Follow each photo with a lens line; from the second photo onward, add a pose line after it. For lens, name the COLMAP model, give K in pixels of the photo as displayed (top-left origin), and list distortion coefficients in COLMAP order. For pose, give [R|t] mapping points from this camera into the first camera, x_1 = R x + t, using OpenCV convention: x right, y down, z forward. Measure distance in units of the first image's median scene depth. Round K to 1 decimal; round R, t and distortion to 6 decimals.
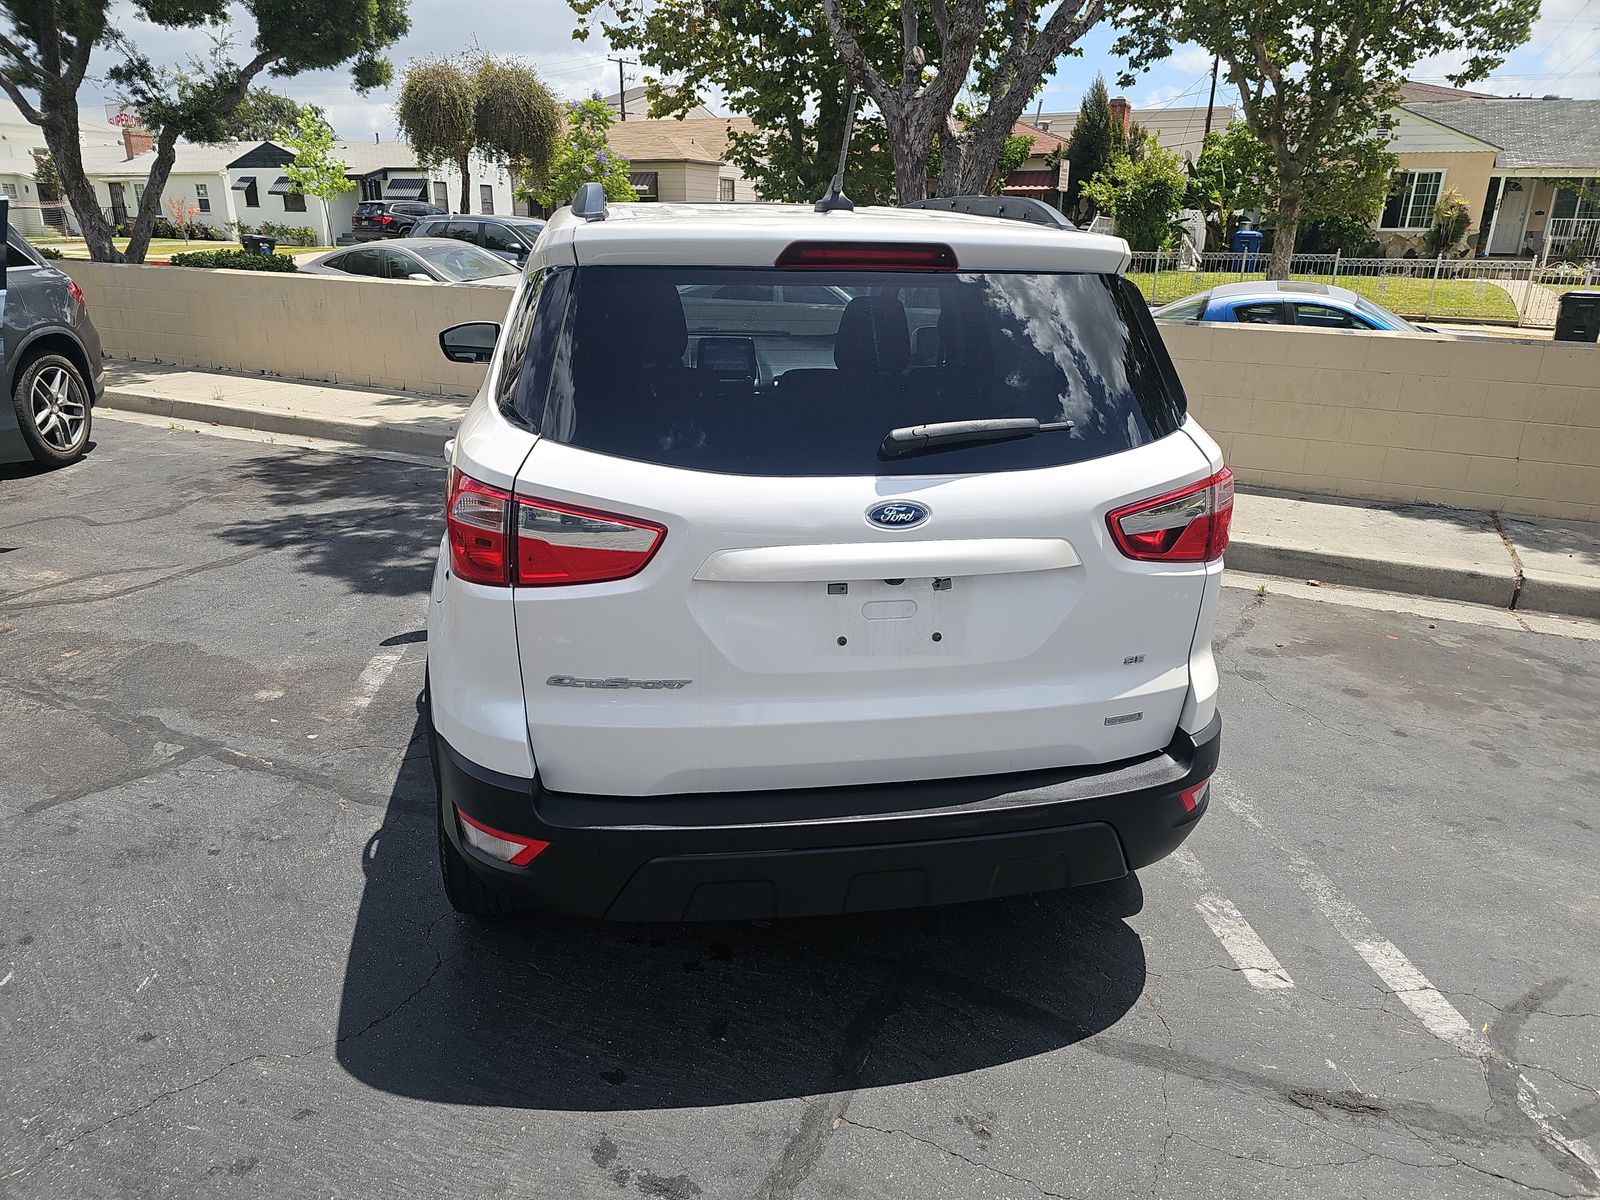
lens RADIAL K [[1057.5, 0, 789.8], [0, 1057.5, 600.4], [0, 0, 1]] dist [0.027996, -0.022908]
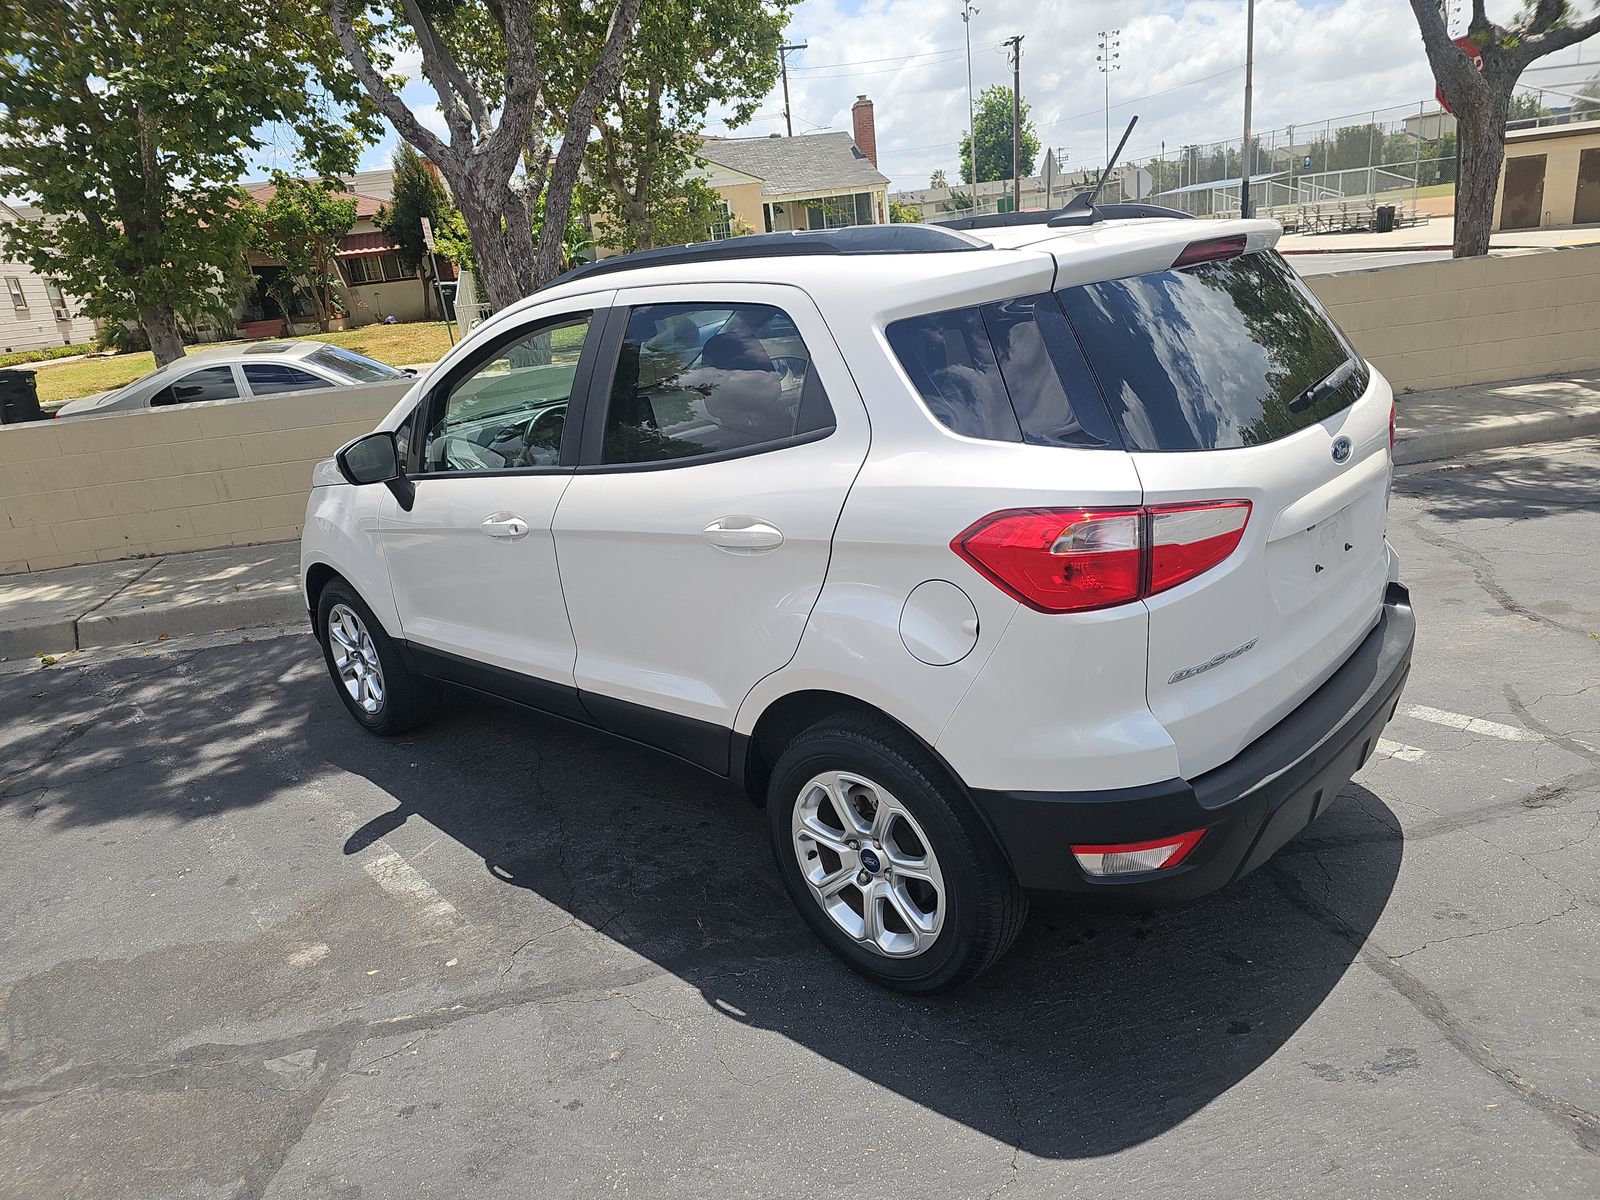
lens RADIAL K [[1057.5, 0, 786.0], [0, 1057.5, 614.9], [0, 0, 1]] dist [0.027996, -0.022908]
pose [[0.804104, -0.284757, 0.521852, -0.261244], [0.302272, 0.951716, 0.053559, -0.038008], [-0.511907, 0.114674, 0.851353, 0.074808]]
